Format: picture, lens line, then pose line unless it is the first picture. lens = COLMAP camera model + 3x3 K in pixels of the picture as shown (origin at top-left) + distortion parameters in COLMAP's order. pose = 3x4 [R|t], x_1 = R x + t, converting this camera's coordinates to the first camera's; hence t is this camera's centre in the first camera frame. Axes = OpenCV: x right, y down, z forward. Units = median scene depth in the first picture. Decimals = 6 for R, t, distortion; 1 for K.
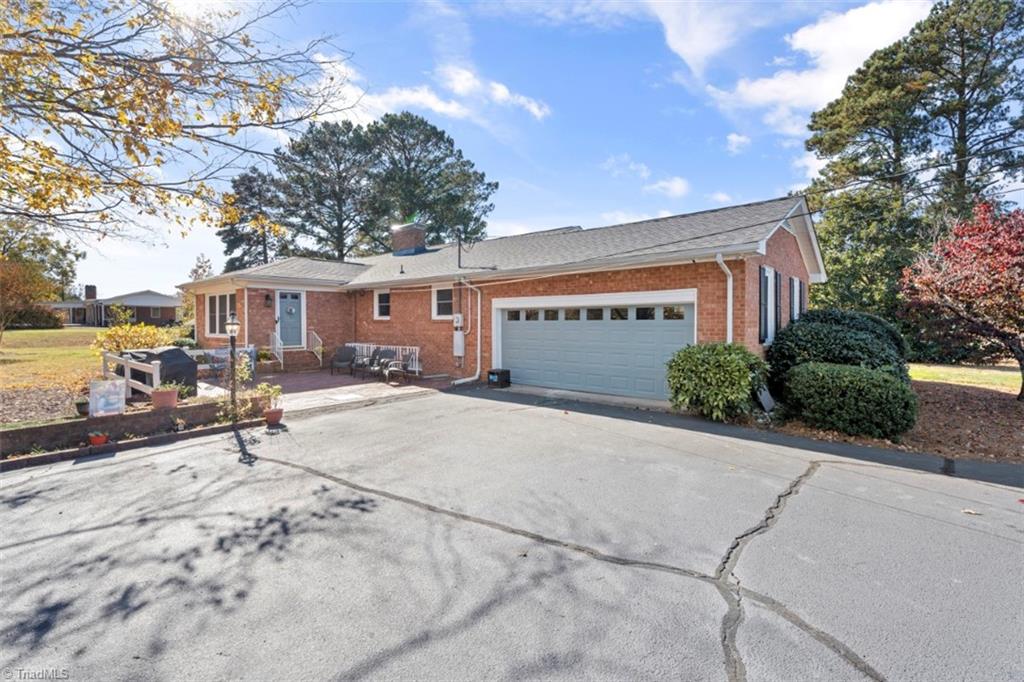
lens RADIAL K [[479.5, 0, 509.4], [0, 479.5, 336.5], [0, 0, 1]] dist [0.015060, 0.000338]
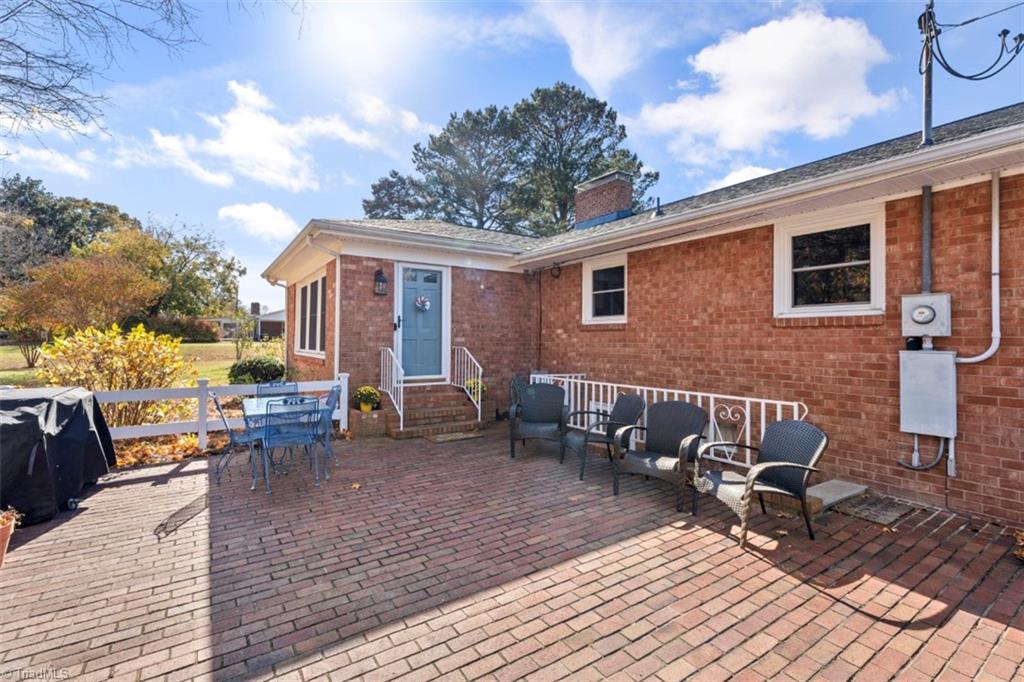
lens RADIAL K [[464.9, 0, 512.0], [0, 464.9, 341.0], [0, 0, 1]] dist [-0.000292, 0.000028]
pose [[0.969564, 0.007355, -0.244727, -0.095950], [-0.014272, 0.999547, -0.026502, -0.002031], [0.244421, 0.029188, 0.969230, 0.216183]]
